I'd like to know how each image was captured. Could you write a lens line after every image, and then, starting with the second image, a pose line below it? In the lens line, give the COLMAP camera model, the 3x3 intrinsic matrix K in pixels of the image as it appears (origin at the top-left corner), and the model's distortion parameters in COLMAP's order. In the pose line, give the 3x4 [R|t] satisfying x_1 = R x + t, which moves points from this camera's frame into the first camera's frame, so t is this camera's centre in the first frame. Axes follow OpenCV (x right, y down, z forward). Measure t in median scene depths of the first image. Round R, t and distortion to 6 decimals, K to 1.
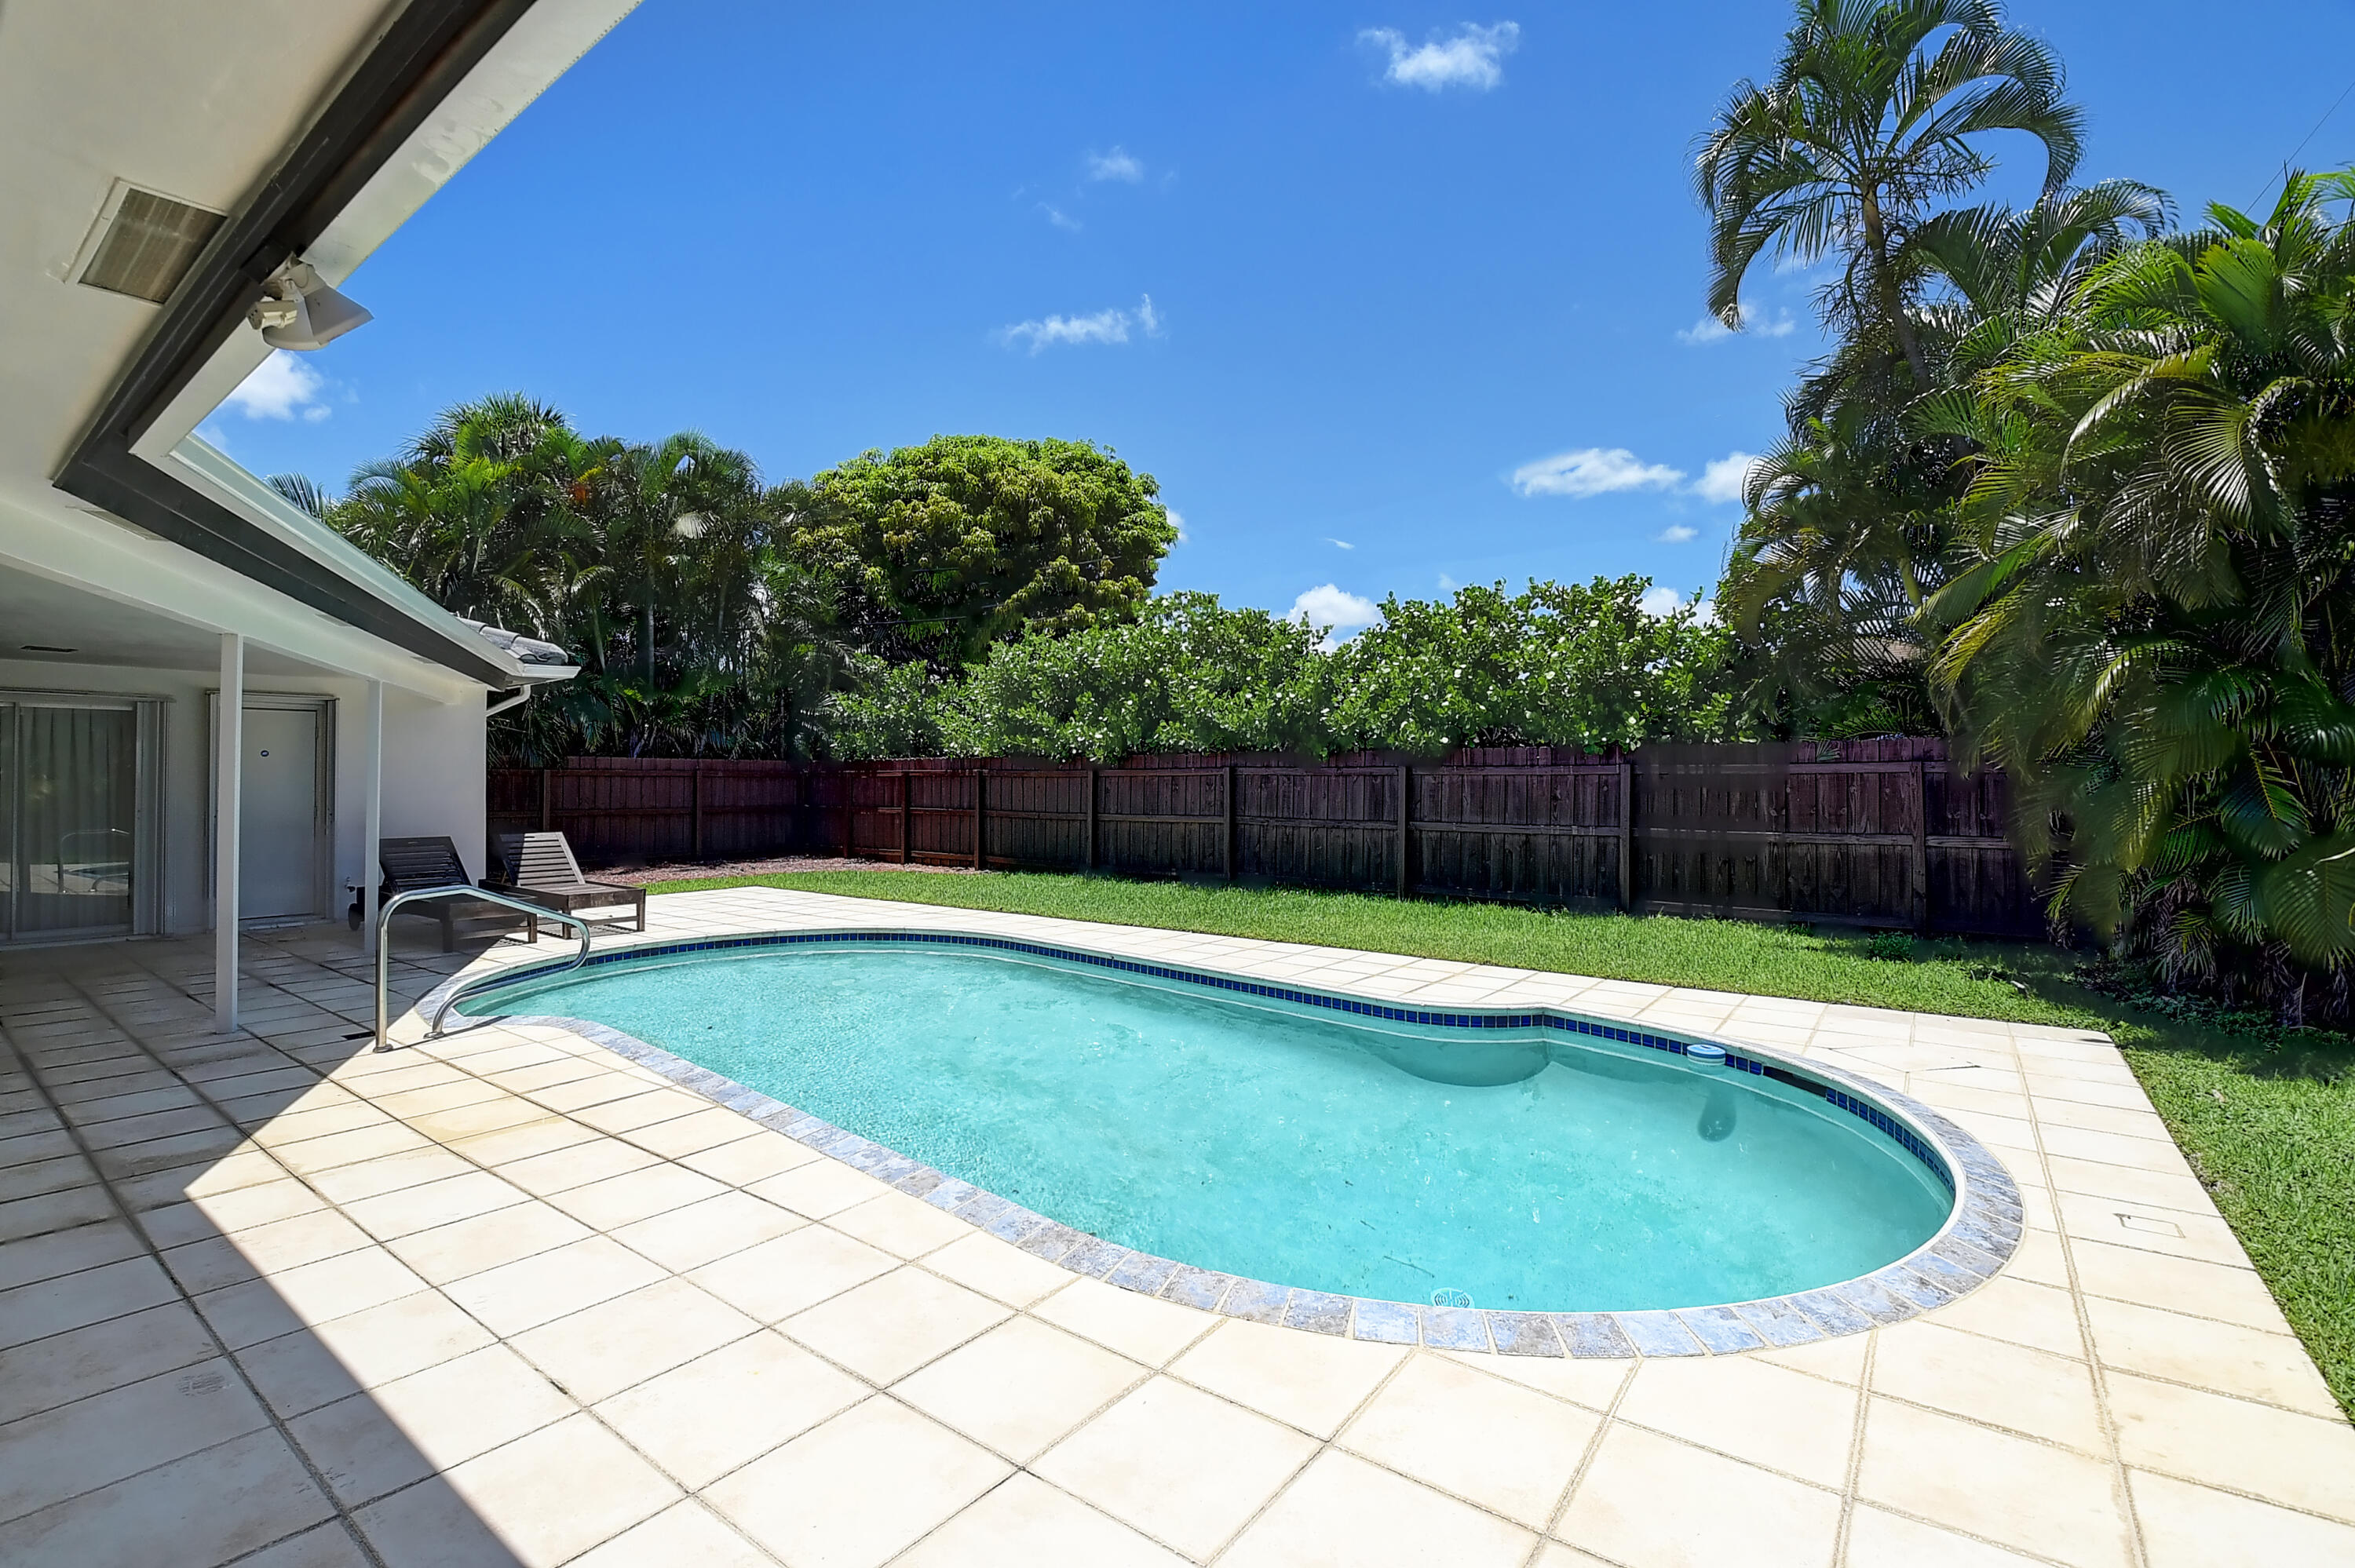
lens RADIAL K [[1035.9, 0, 1177.5], [0, 1035.9, 784.0], [0, 0, 1]] dist [0.000584, -0.010255]
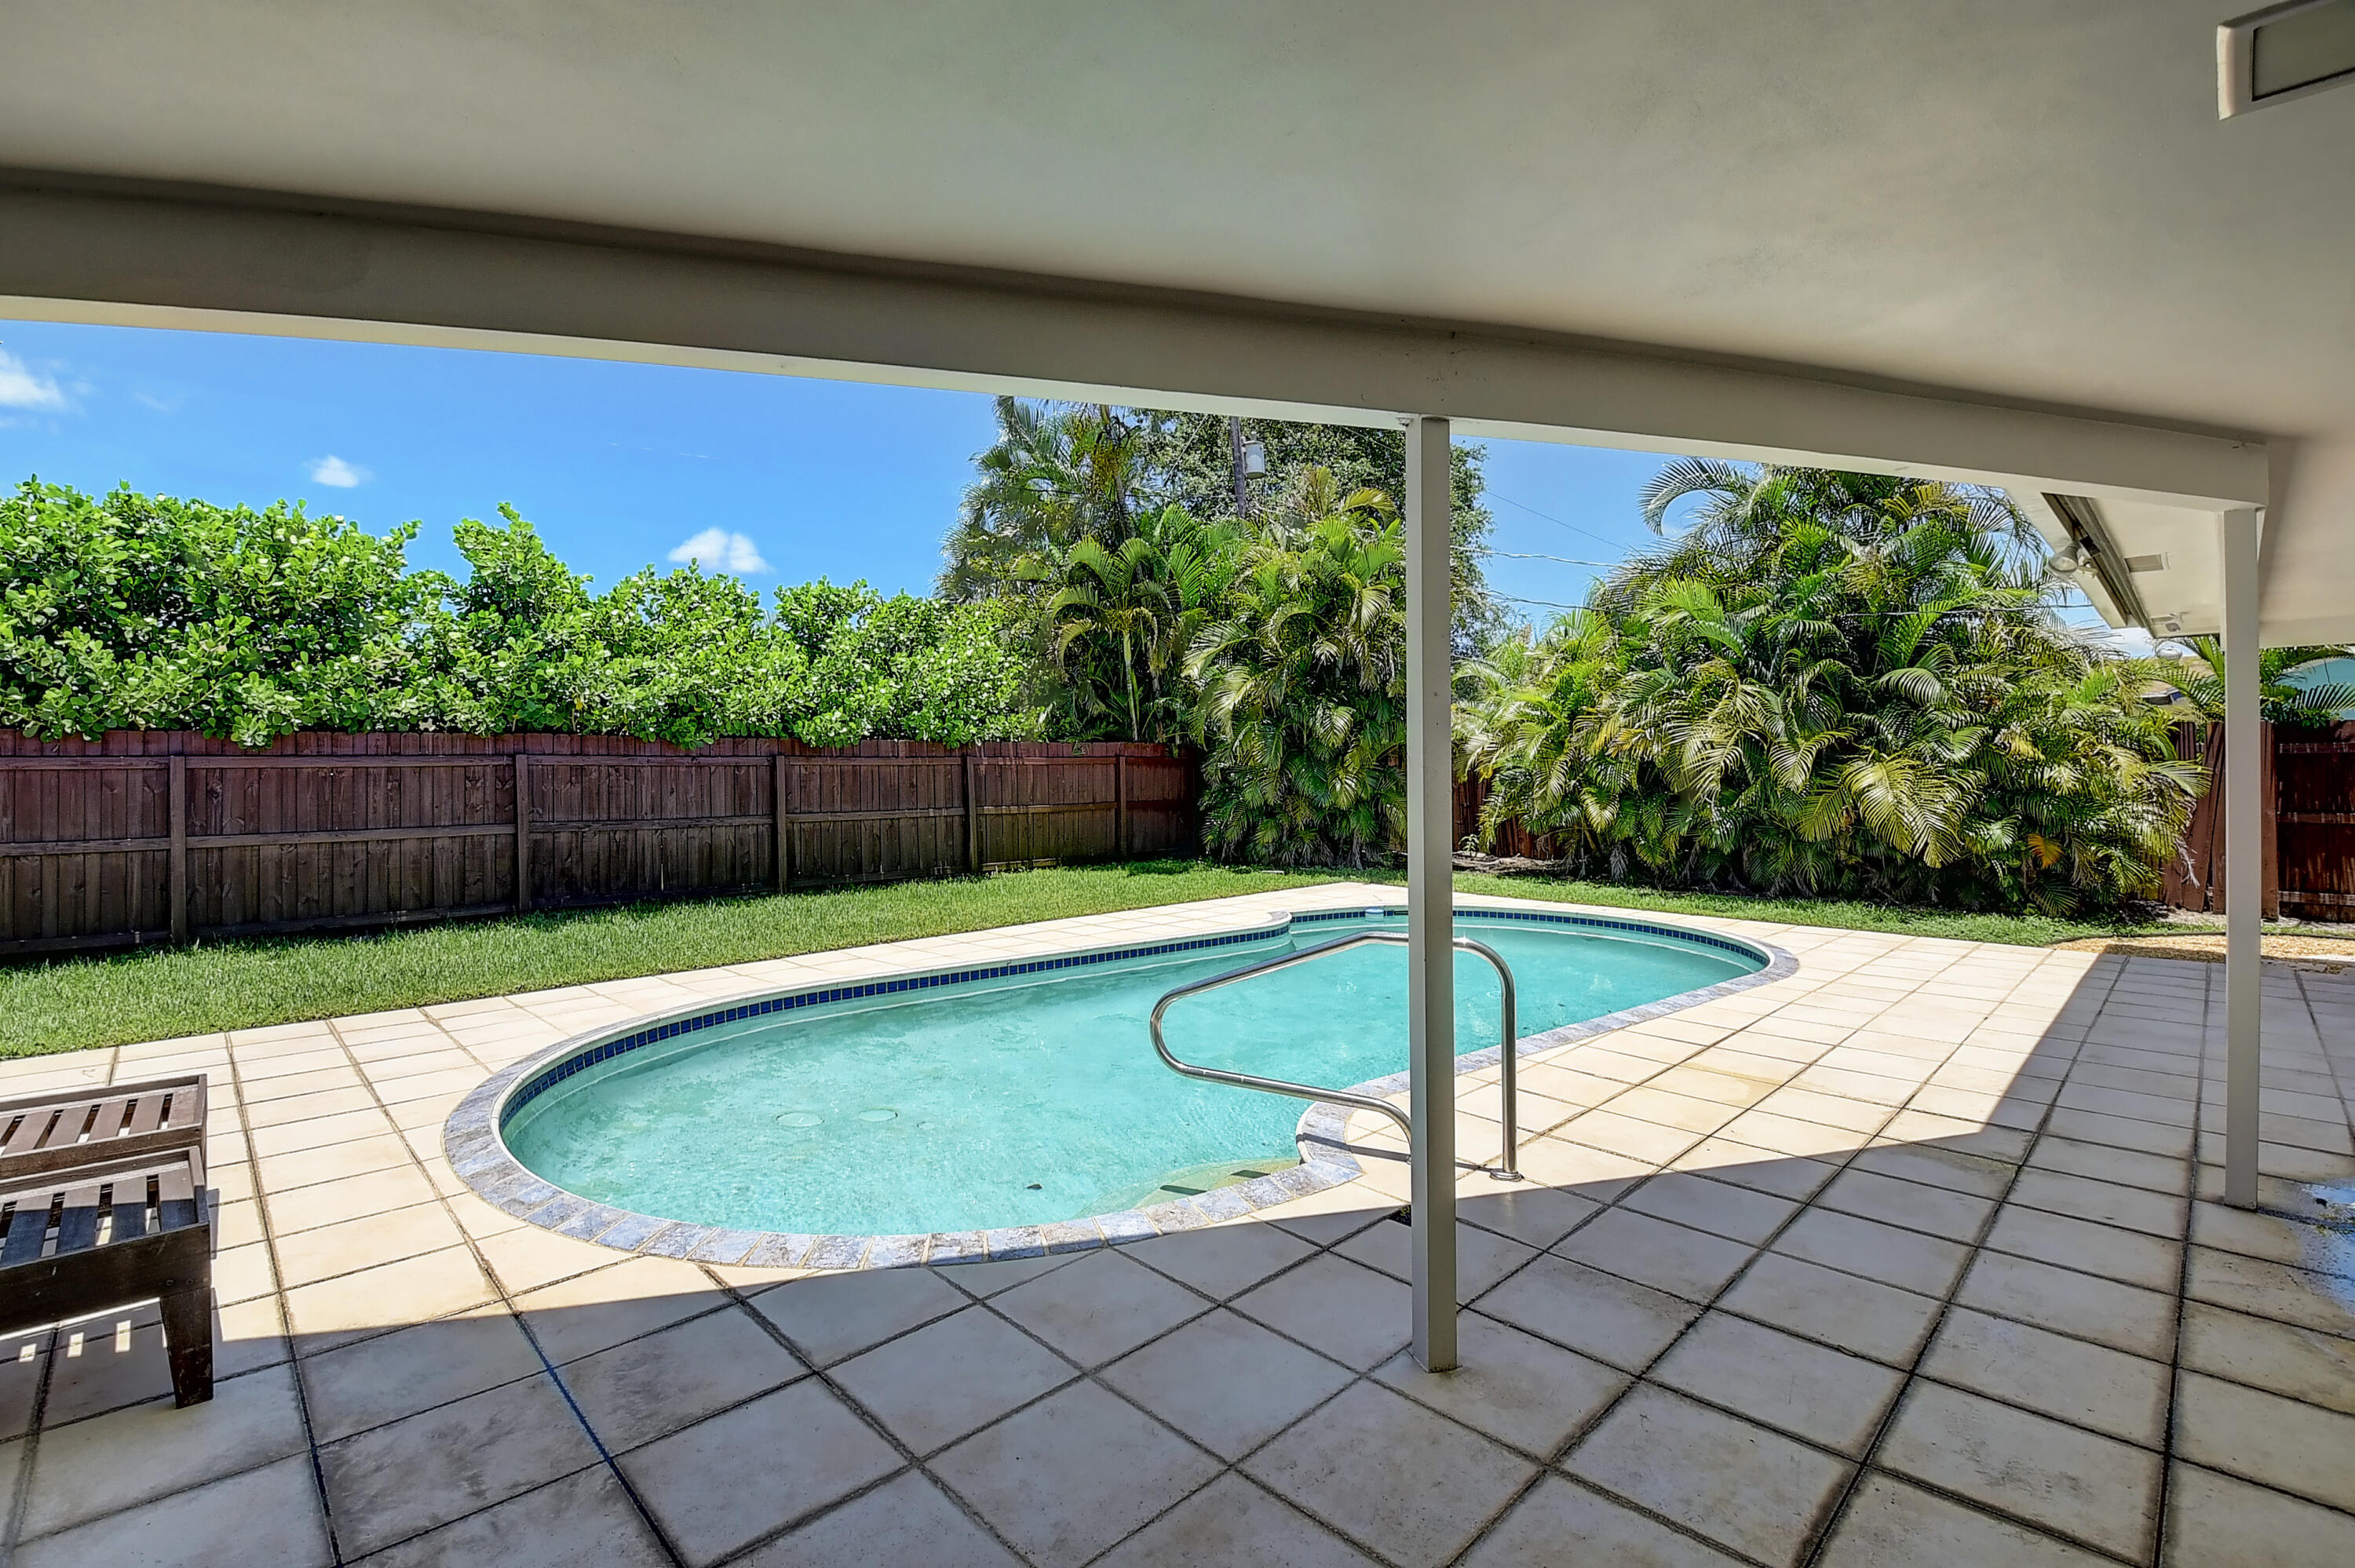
lens RADIAL K [[1035.9, 0, 1177.5], [0, 1035.9, 784.0], [0, 0, 1]] dist [0.000584, -0.010255]
pose [[0.151456, -0.018056, 0.988299, -0.713635], [0.011325, 0.999799, 0.016530, -0.003241], [-0.988399, 0.008689, 0.151630, 0.546901]]
